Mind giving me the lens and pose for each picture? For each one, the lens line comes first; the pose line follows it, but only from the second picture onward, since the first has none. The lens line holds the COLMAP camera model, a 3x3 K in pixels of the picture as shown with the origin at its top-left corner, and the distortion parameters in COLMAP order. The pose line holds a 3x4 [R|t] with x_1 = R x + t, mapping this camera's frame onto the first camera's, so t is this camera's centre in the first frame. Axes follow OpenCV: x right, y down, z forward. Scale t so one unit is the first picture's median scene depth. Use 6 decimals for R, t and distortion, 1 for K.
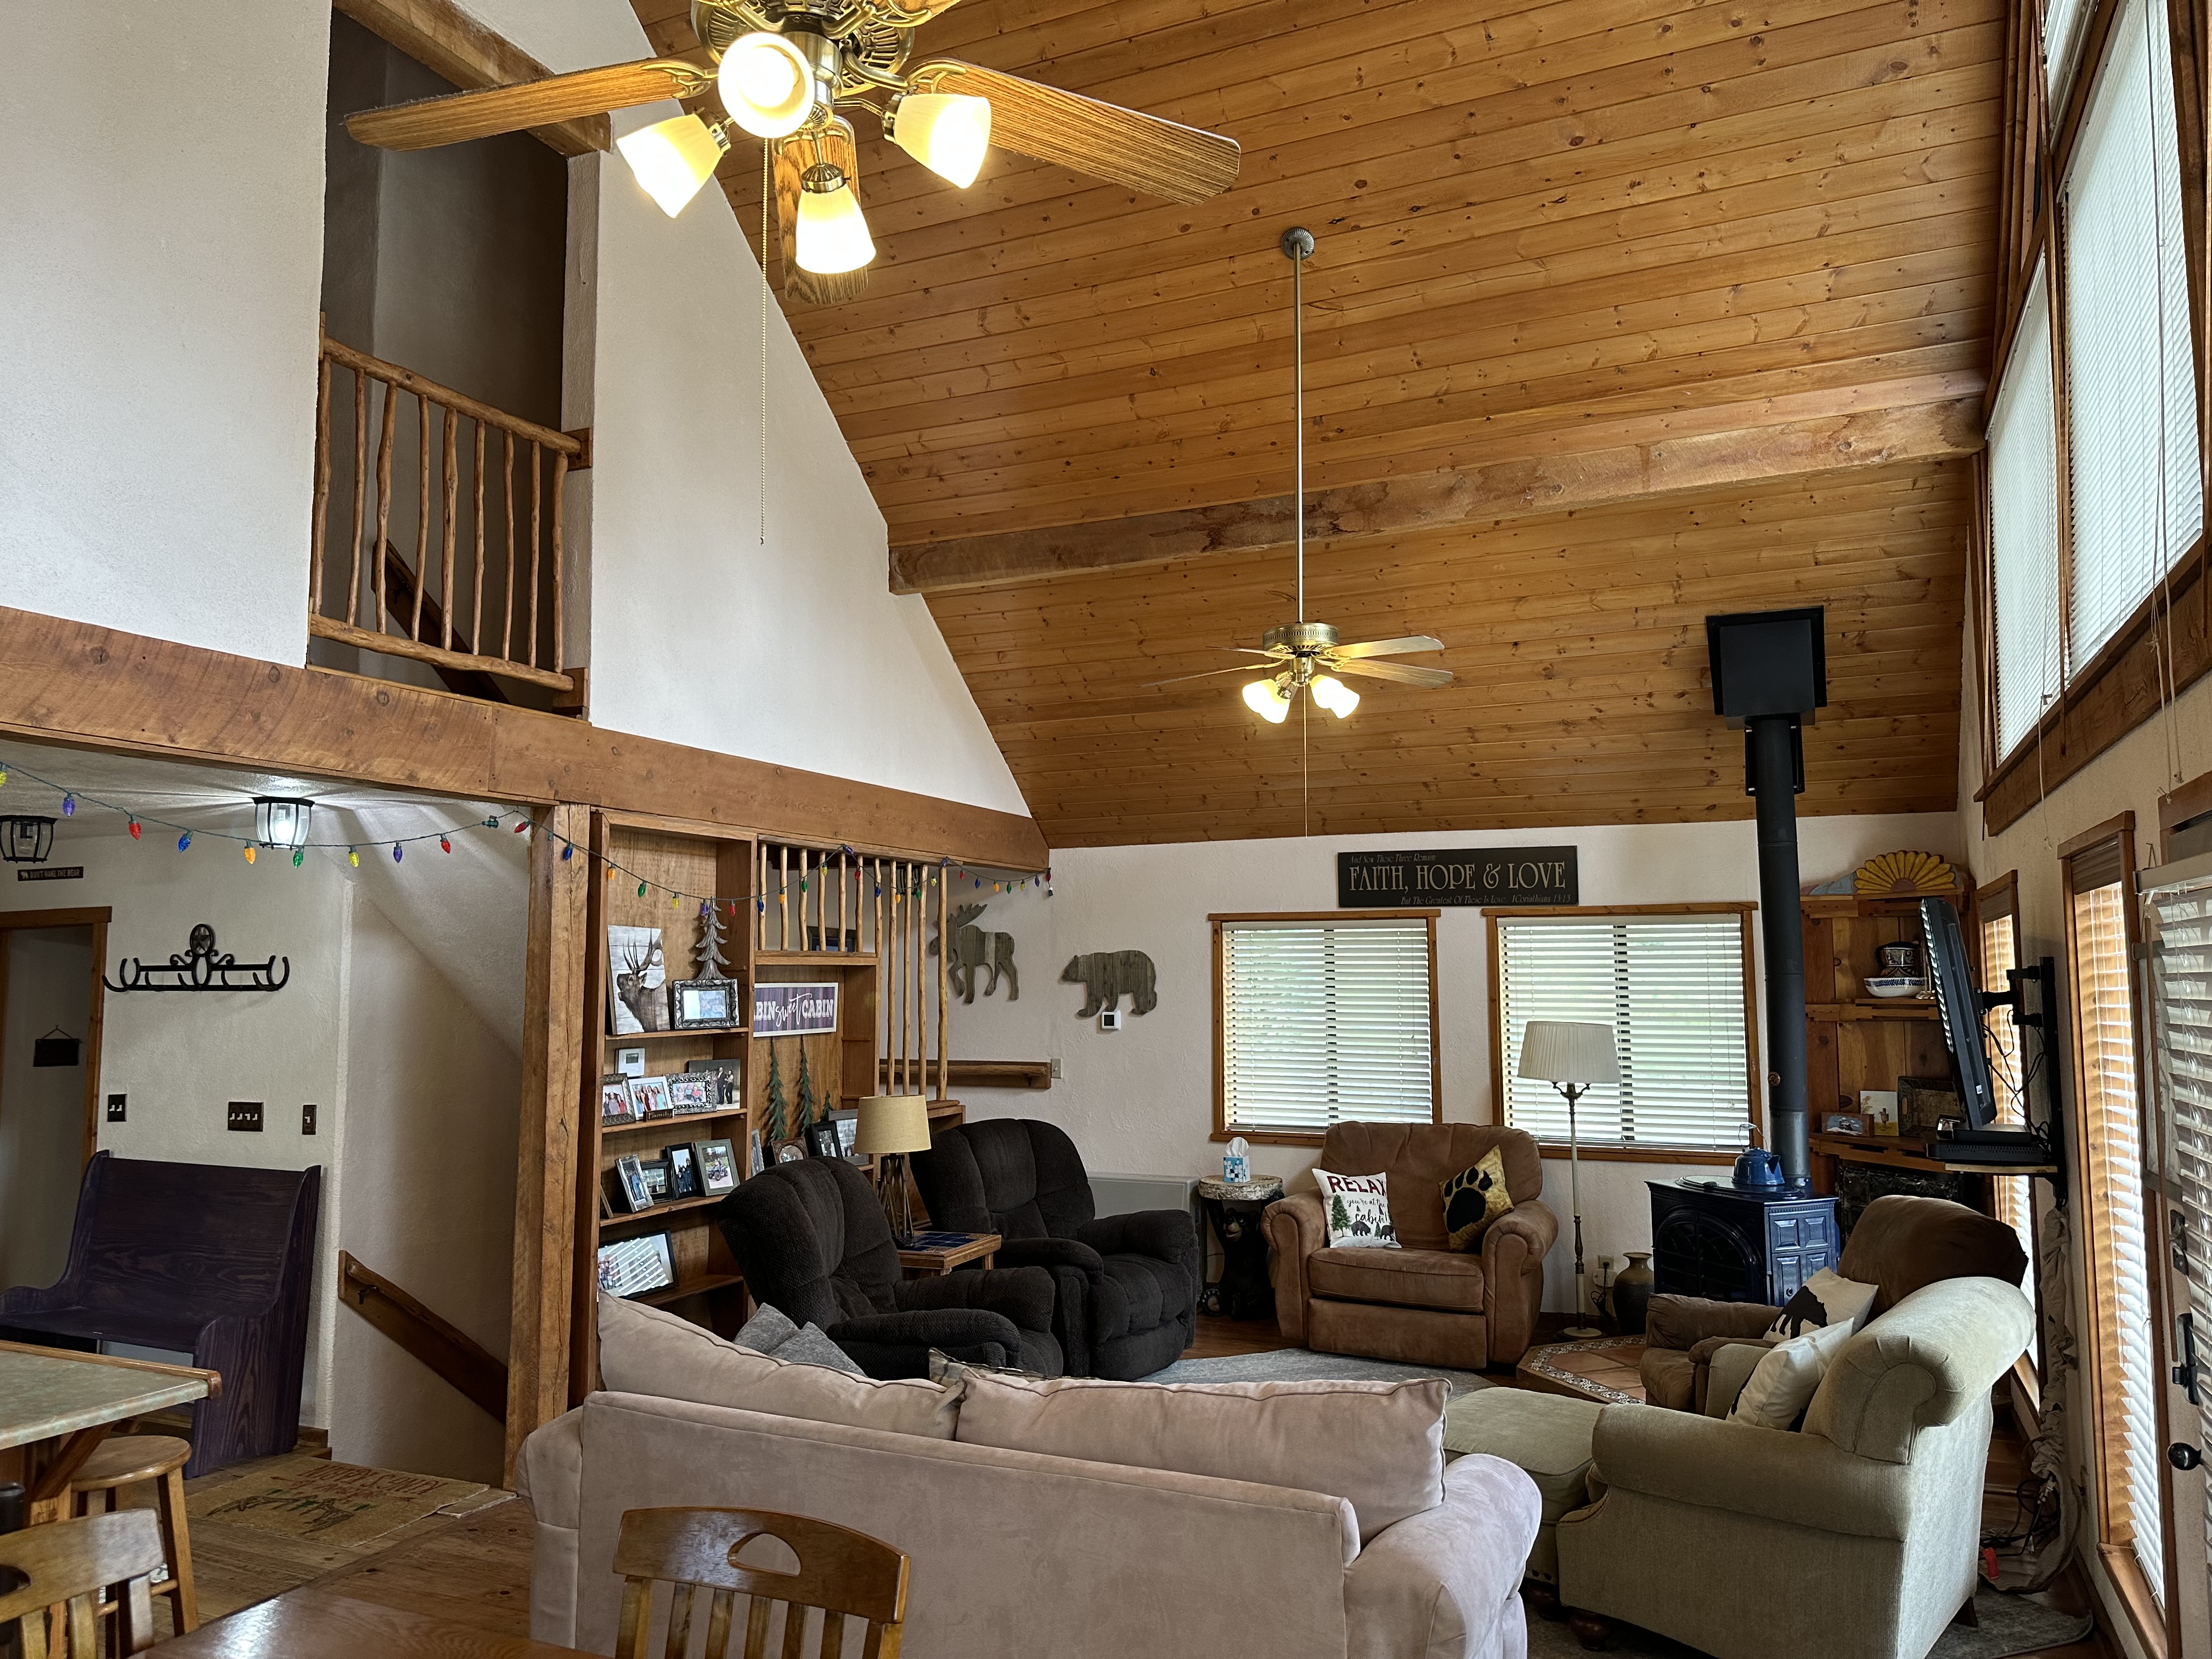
lens RADIAL K [[1544.7, 0, 1091.2], [0, 1544.7, 837.9], [0, 0, 1]] dist [0.079849, -0.103868]
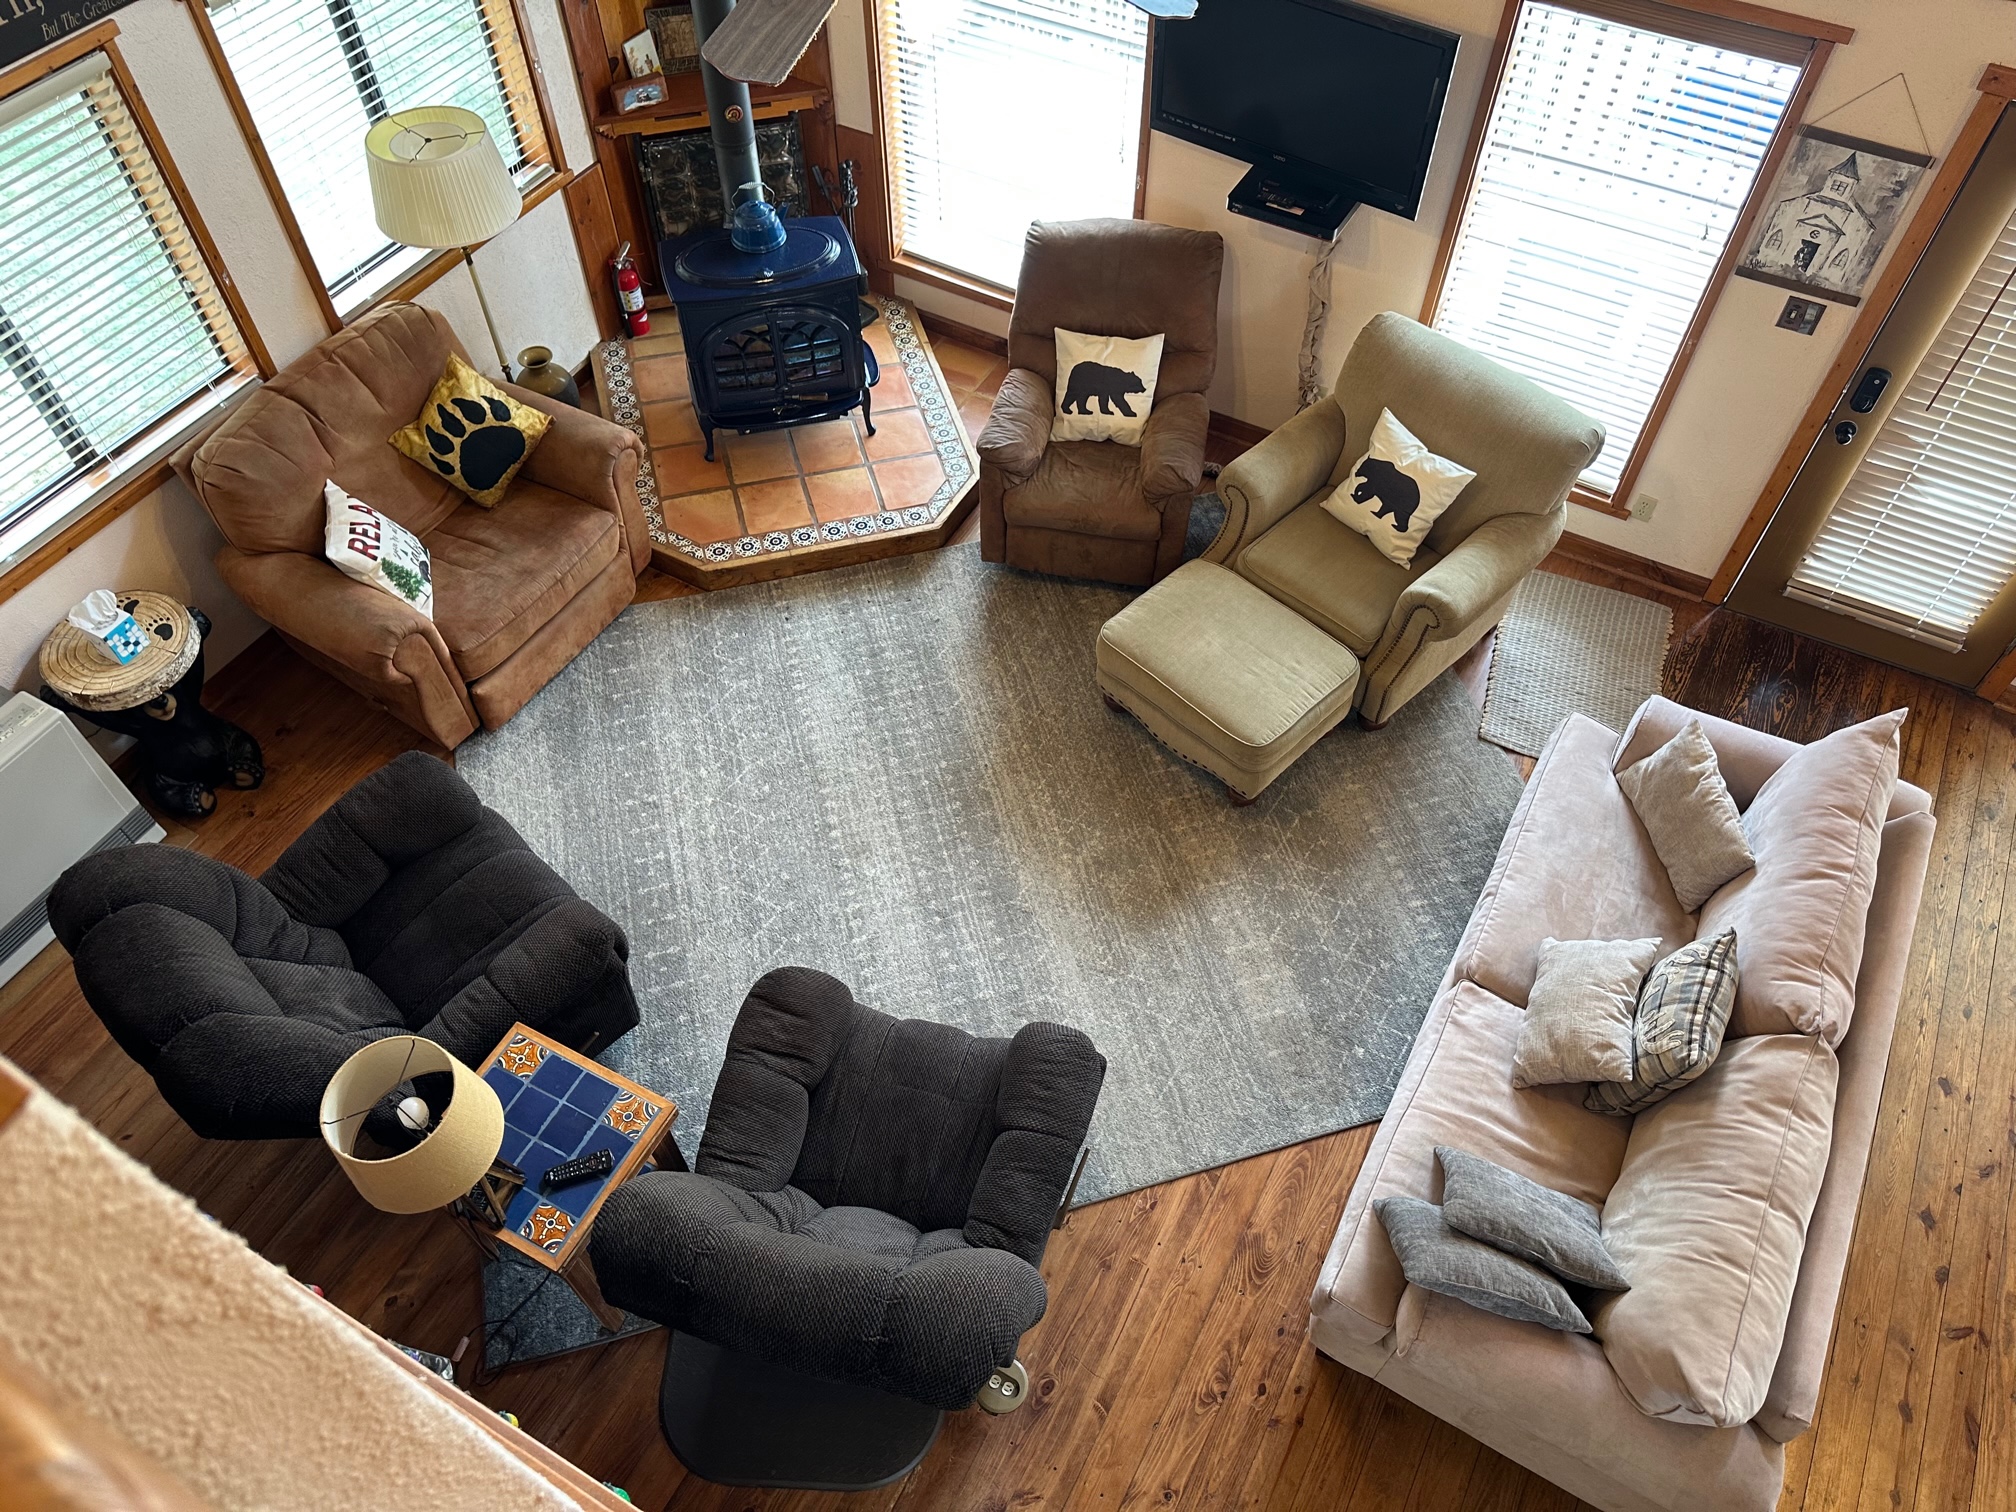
lens RADIAL K [[1407.8, 0, 1021.2], [0, 1407.8, 764.4], [0, 0, 1]] dist [0.079849, -0.103868]
pose [[0.078449, -0.791049, 0.606702, -0.309228], [-0.098370, 0.599465, 0.794333, -0.272989], [-0.992053, -0.121996, -0.030788, 0.850688]]
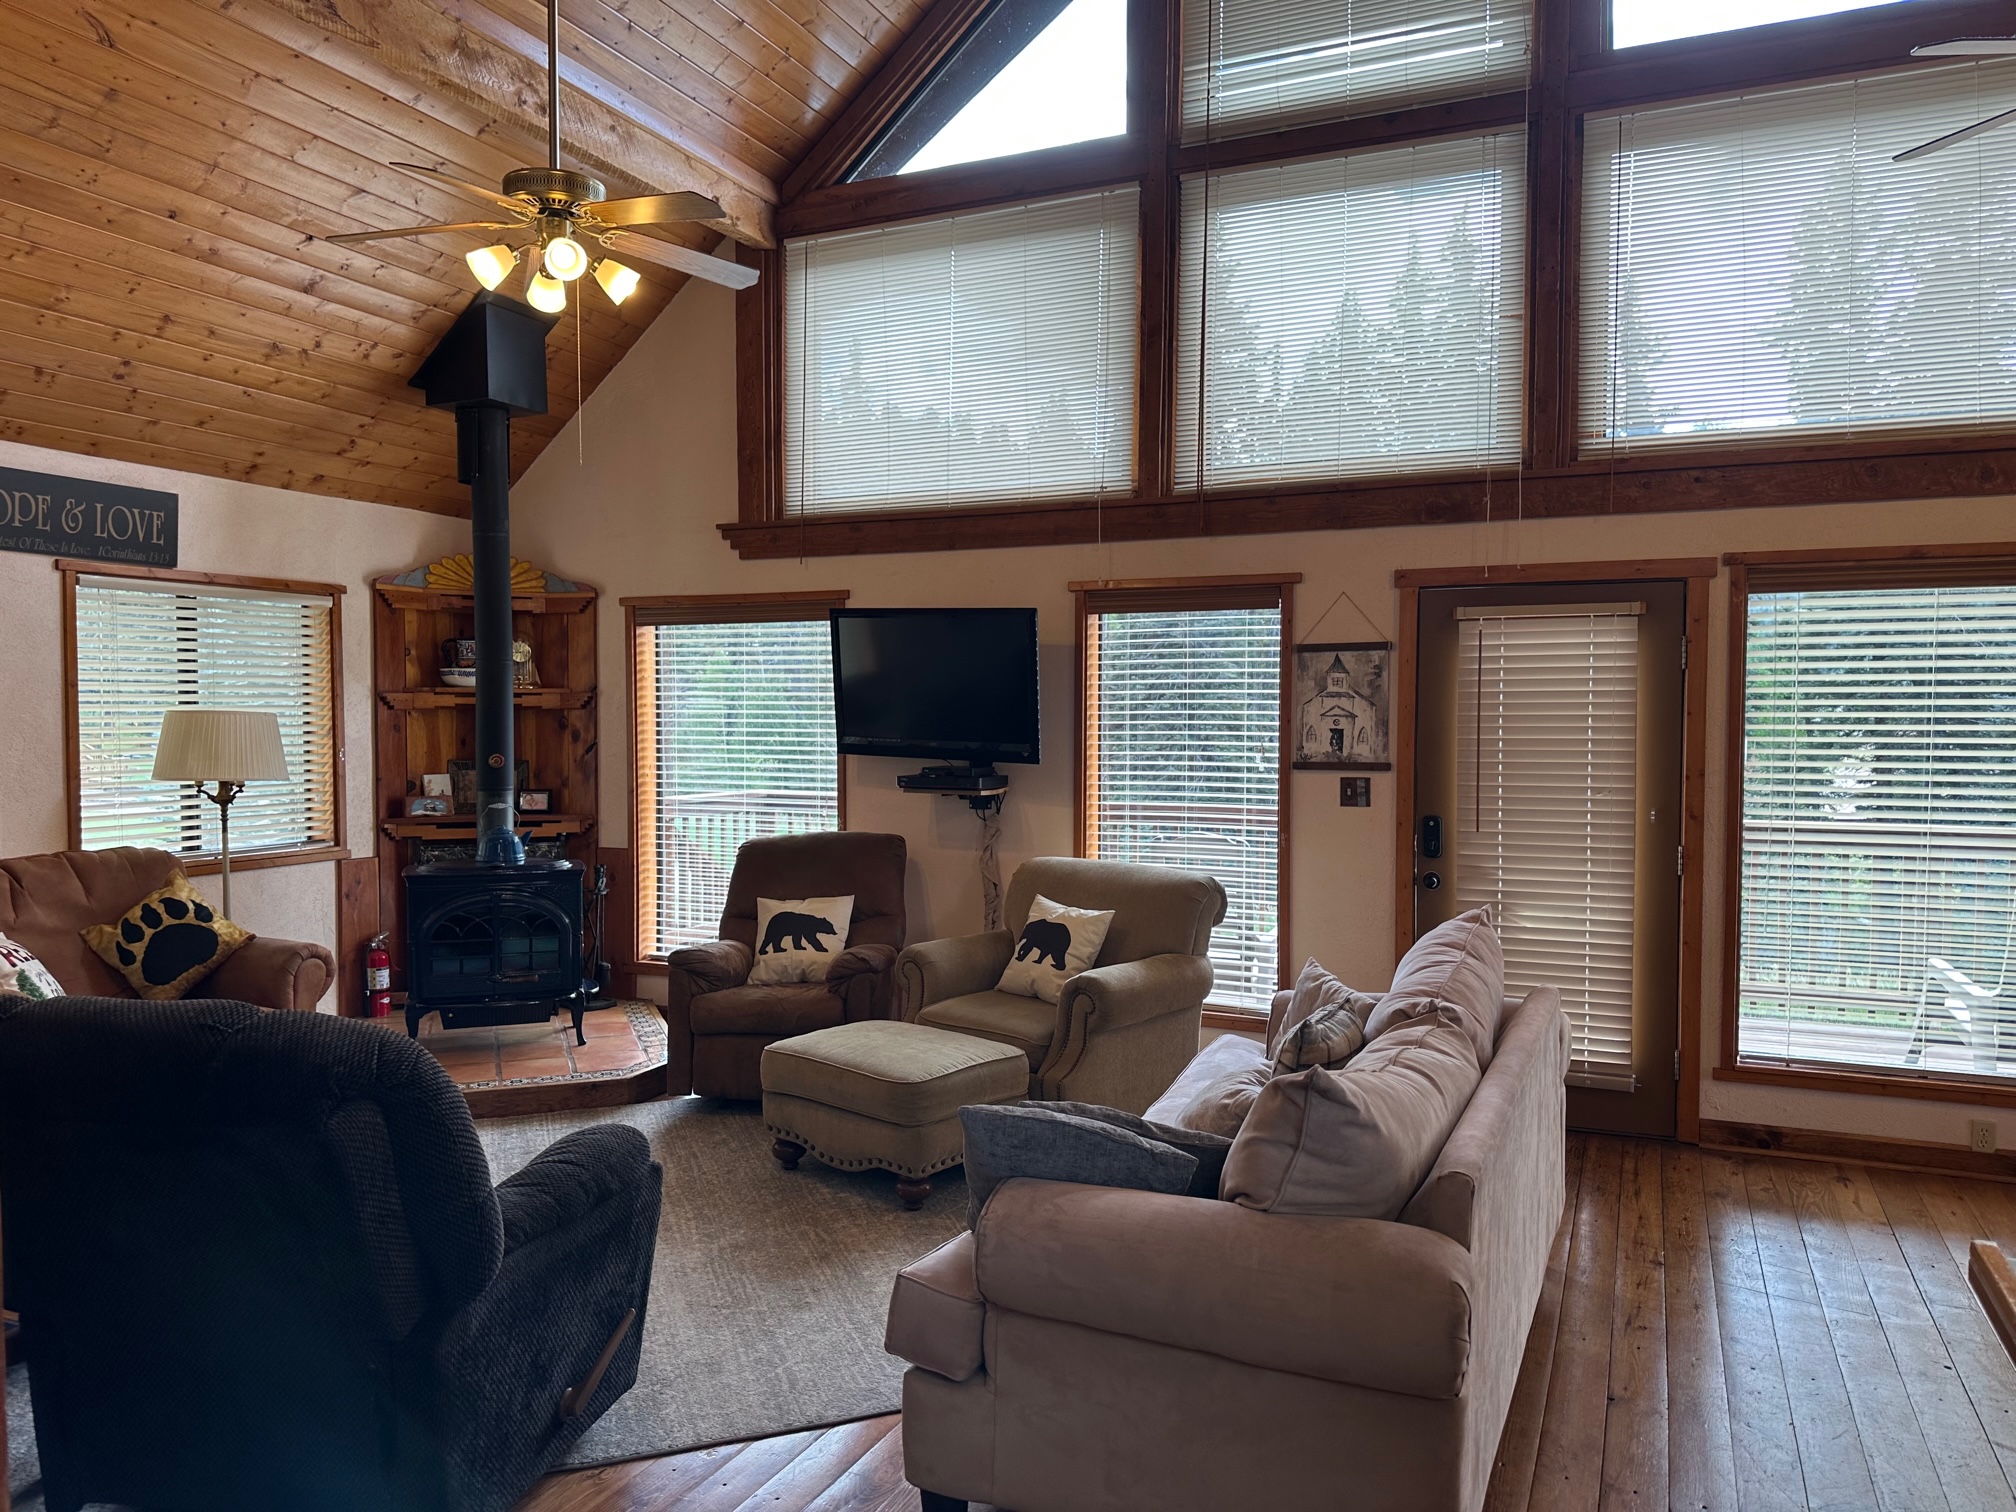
lens RADIAL K [[1407.8, 0, 1023.4], [0, 1407.8, 766.3], [0, 0, 1]] dist [0.079849, -0.103868]
pose [[-0.006182, -0.032569, 0.999450, -0.526443], [-0.093952, 0.995067, 0.031845, 0.097627], [-0.995558, -0.093704, -0.009211, 0.679905]]
